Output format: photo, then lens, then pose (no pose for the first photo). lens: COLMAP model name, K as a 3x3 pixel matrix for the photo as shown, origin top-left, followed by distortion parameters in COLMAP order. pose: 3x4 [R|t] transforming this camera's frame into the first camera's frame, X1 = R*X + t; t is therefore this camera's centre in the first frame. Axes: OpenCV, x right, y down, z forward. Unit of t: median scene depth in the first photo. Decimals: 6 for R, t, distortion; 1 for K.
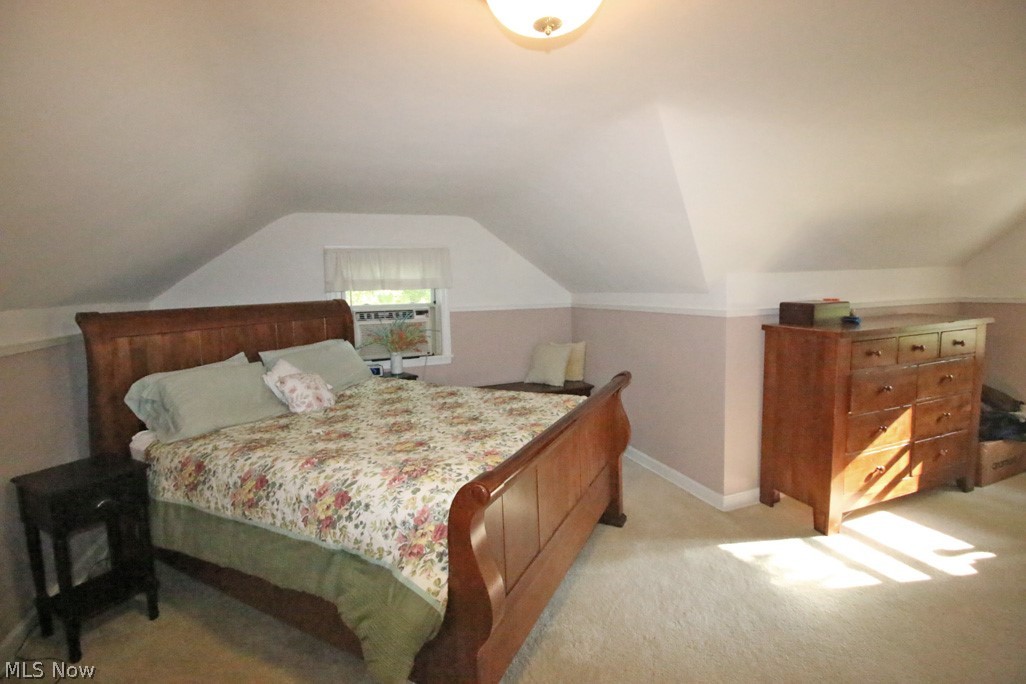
lens RADIAL K [[467.6, 0, 513.4], [0, 467.6, 338.3], [0, 0, 1]] dist [-0.010067, -0.004766]
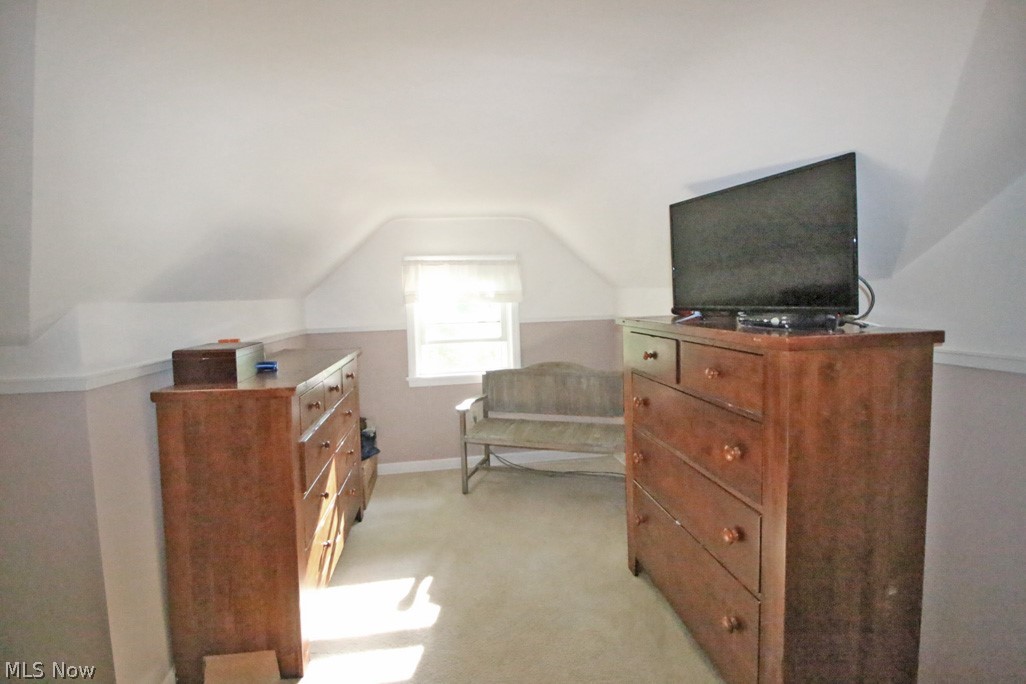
lens RADIAL K [[467.6, 0, 513.2], [0, 467.6, 336.5], [0, 0, 1]] dist [-0.010067, -0.004766]
pose [[0.214590, -0.054629, 0.975175, 0.092009], [0.137149, 0.990228, 0.025293, -0.050234], [-0.967027, 0.128316, 0.219985, 0.452209]]
